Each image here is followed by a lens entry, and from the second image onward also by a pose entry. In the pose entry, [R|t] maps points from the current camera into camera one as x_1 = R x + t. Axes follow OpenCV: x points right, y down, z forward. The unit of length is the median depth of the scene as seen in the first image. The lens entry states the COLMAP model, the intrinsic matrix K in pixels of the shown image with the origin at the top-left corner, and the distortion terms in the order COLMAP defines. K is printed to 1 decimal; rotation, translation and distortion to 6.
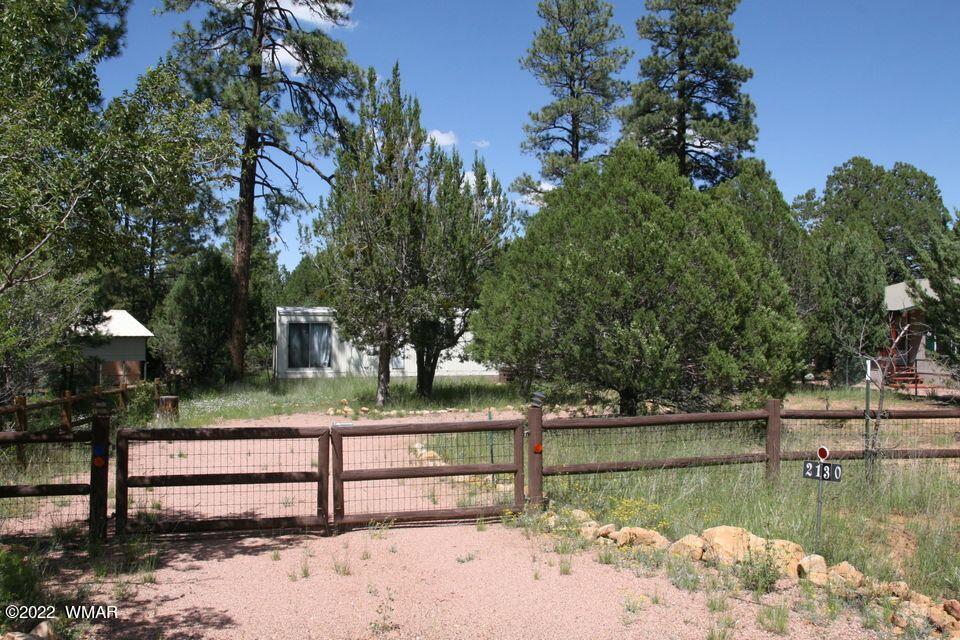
lens RADIAL K [[879.2, 0, 472.7], [0, 879.2, 326.6], [0, 0, 1]] dist [-0.084336, 0.148785]
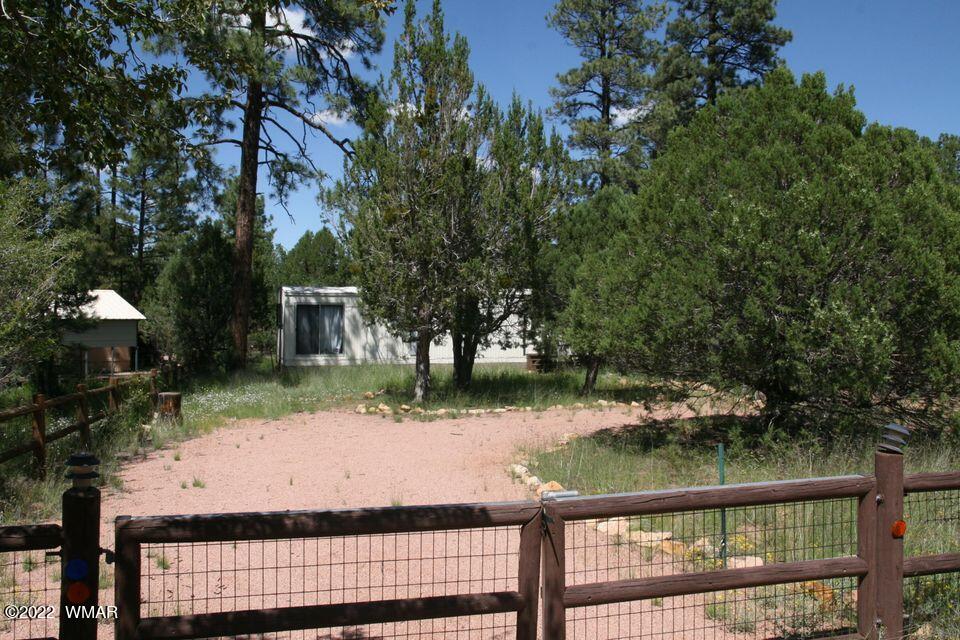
lens RADIAL K [[879.2, 0, 472.7], [0, 879.2, 326.6], [0, 0, 1]] dist [-0.084336, 0.148785]
pose [[0.999906, 0.001046, 0.013690, -0.041627], [-0.001315, 0.999806, 0.019675, 0.000657], [-0.013667, -0.019691, 0.999713, 0.099071]]
